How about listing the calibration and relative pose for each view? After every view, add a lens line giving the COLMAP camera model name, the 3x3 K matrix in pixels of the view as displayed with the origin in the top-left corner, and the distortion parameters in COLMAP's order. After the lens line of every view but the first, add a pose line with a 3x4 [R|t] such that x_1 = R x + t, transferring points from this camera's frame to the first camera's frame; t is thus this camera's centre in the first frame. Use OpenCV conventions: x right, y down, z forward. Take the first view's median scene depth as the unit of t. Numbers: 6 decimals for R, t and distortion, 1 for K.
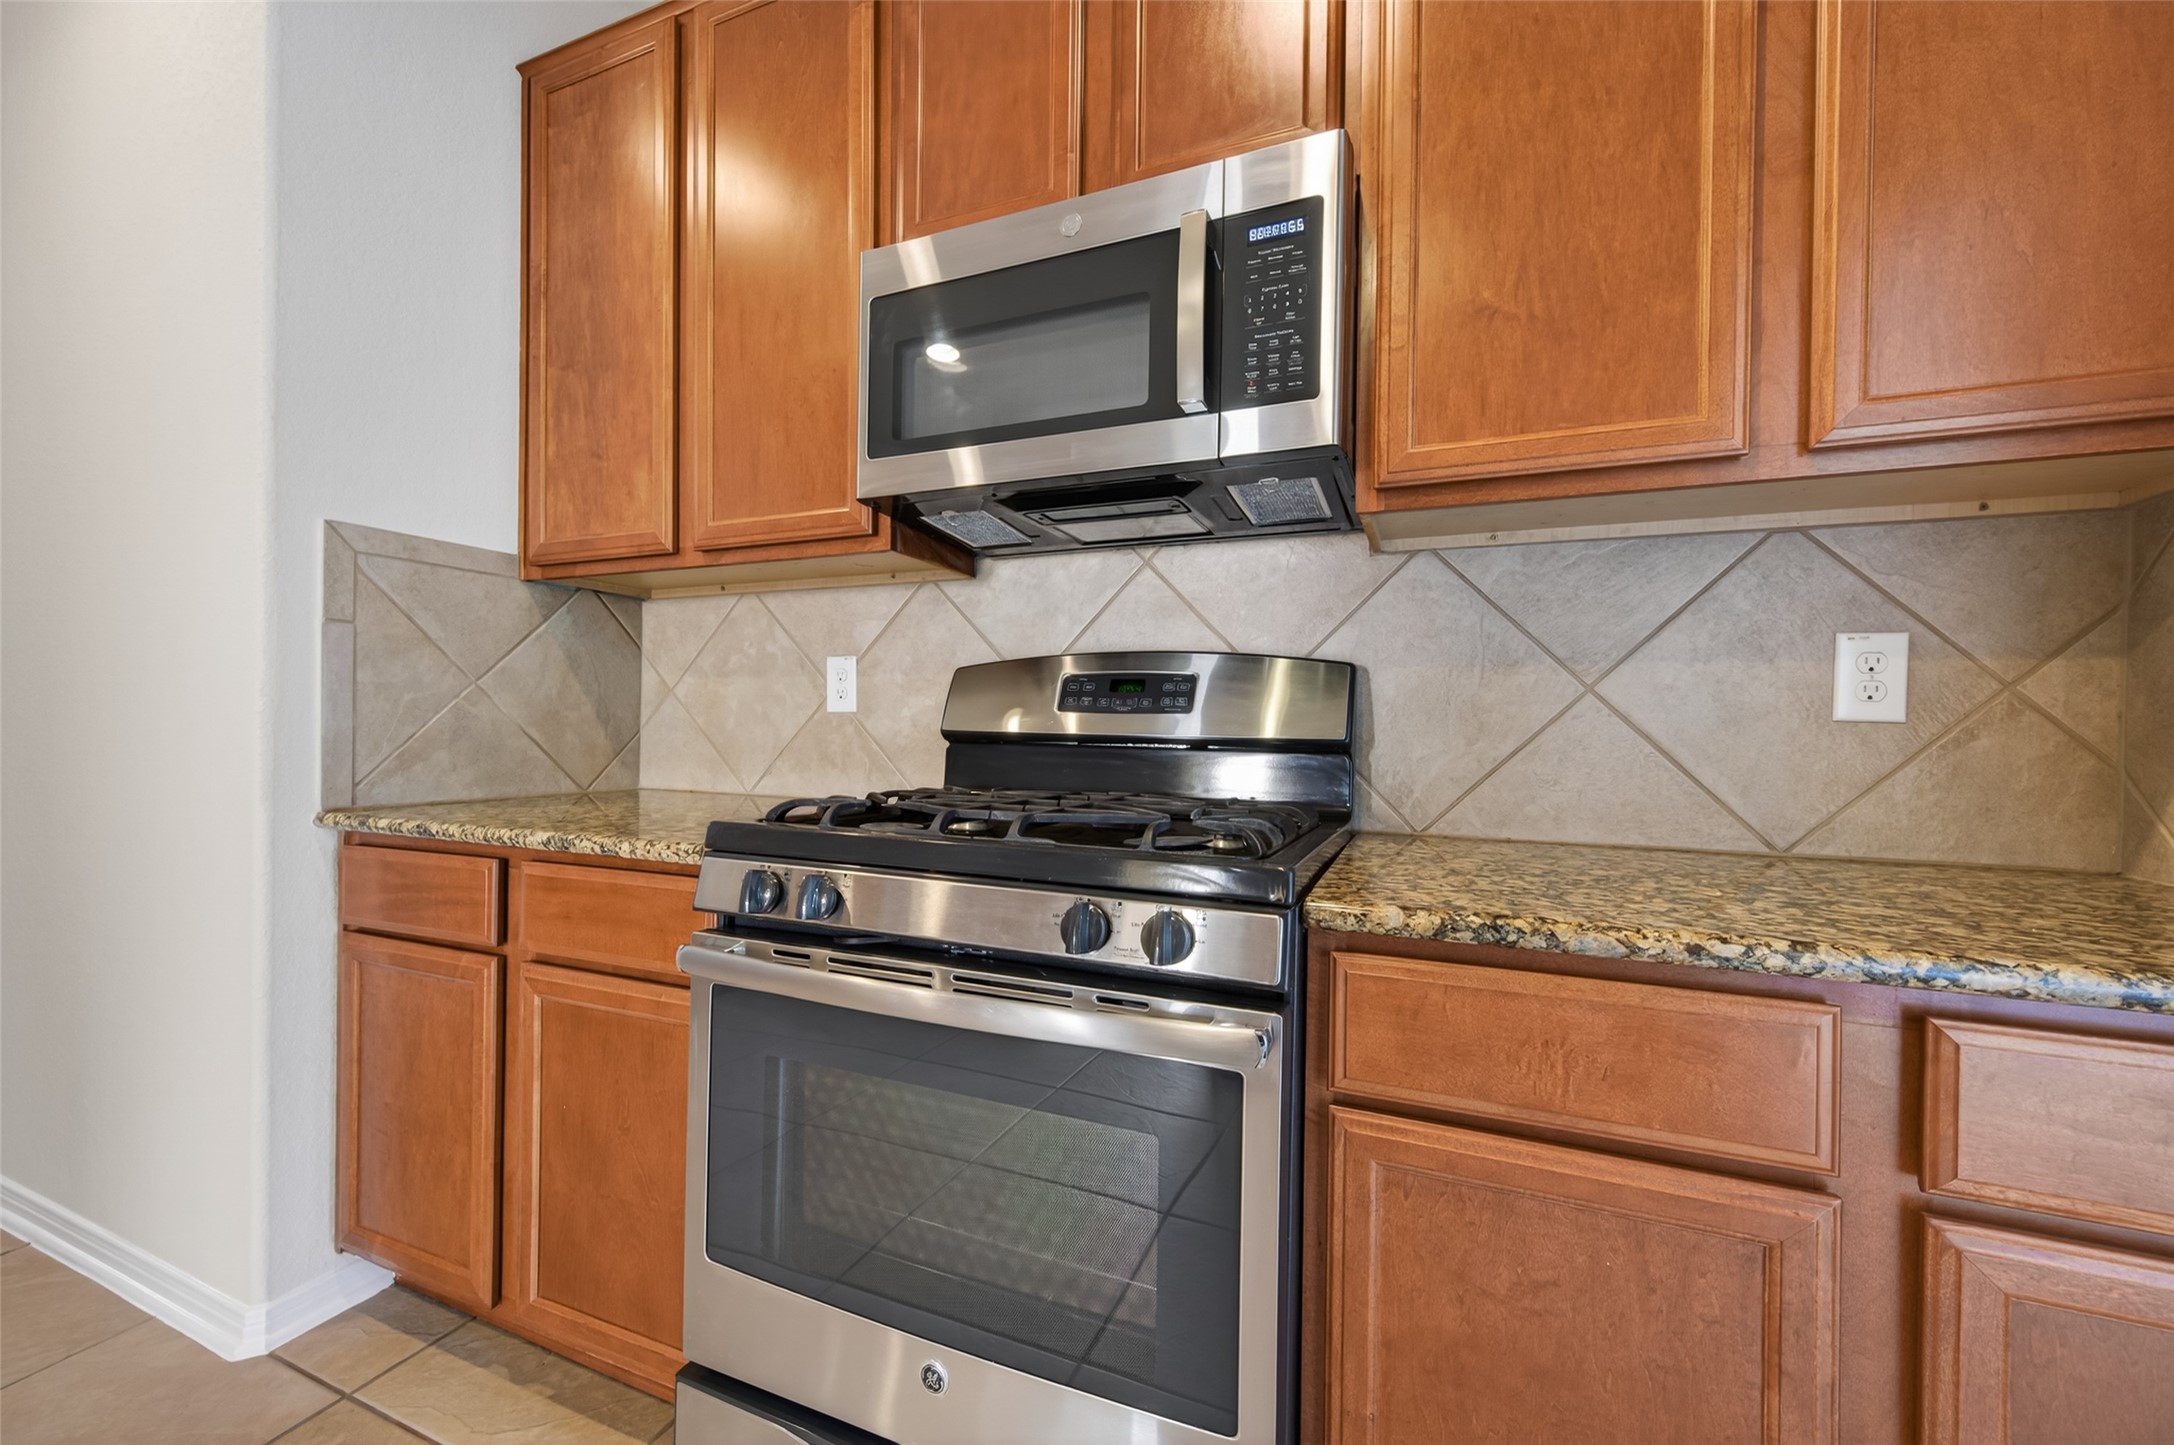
lens RADIAL K [[850.5, 0, 1069.9], [0, 850.5, 729.0], [0, 0, 1]] dist [0.005405, -0.001988]
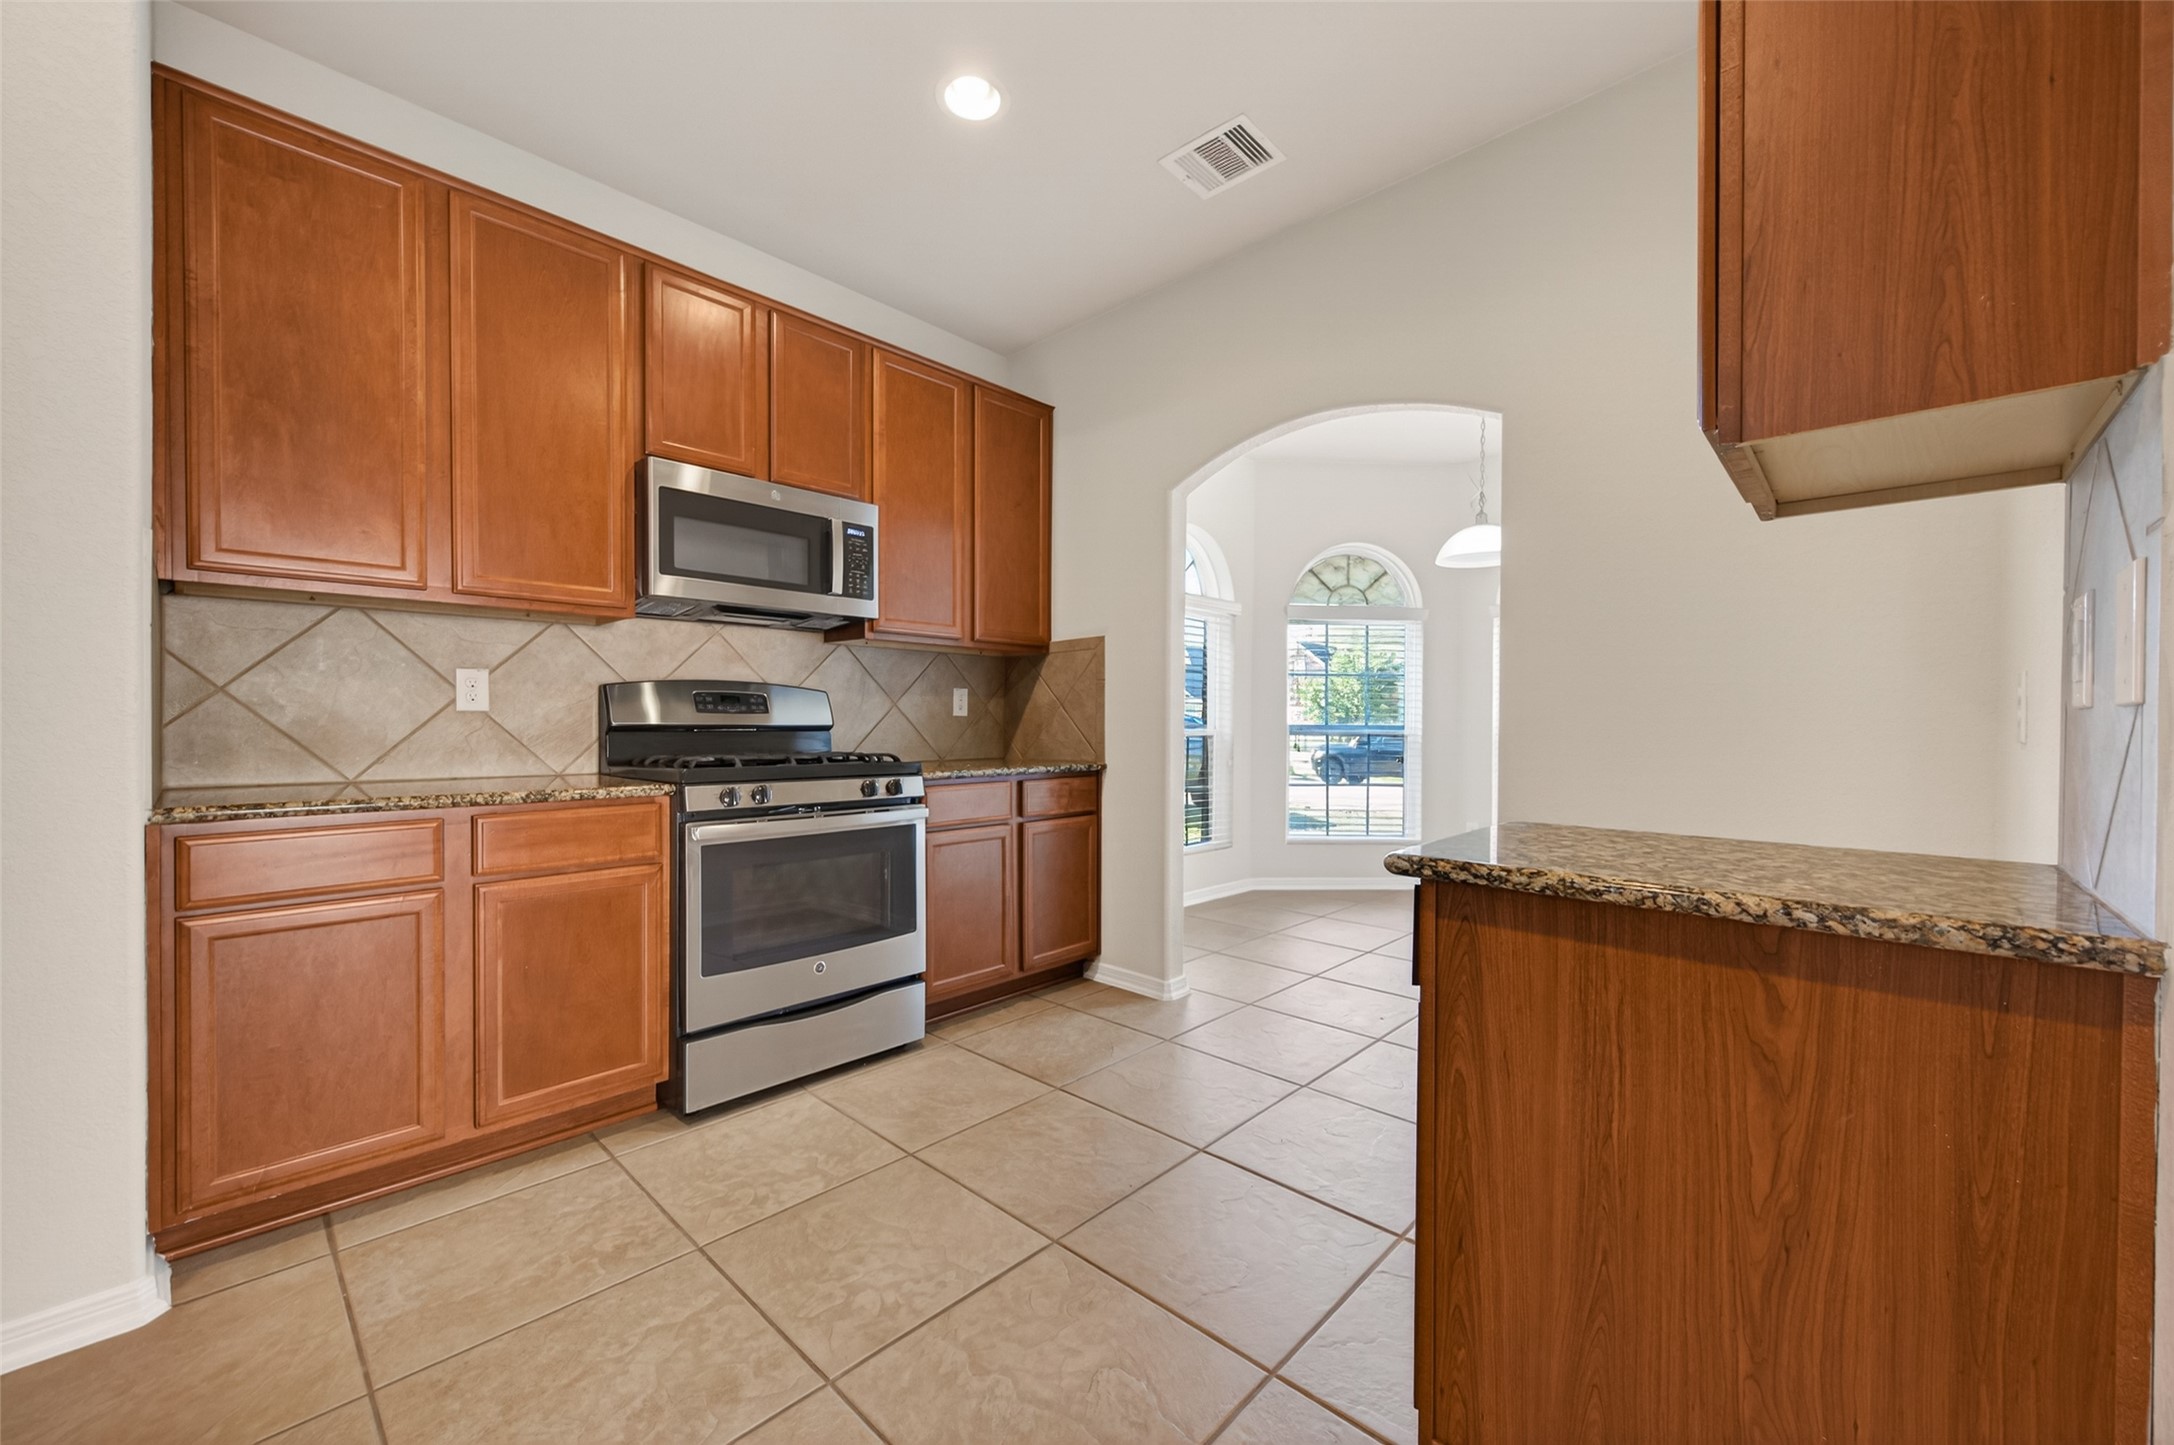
lens RADIAL K [[850.5, 0, 1067.0], [0, 850.5, 724.1], [0, 0, 1]] dist [0.005405, -0.001988]
pose [[0.377553, -0.014889, 0.925868, -1.852719], [0.003817, 0.999887, 0.014523, -0.024430], [-0.925980, -0.001949, 0.377568, -0.568862]]
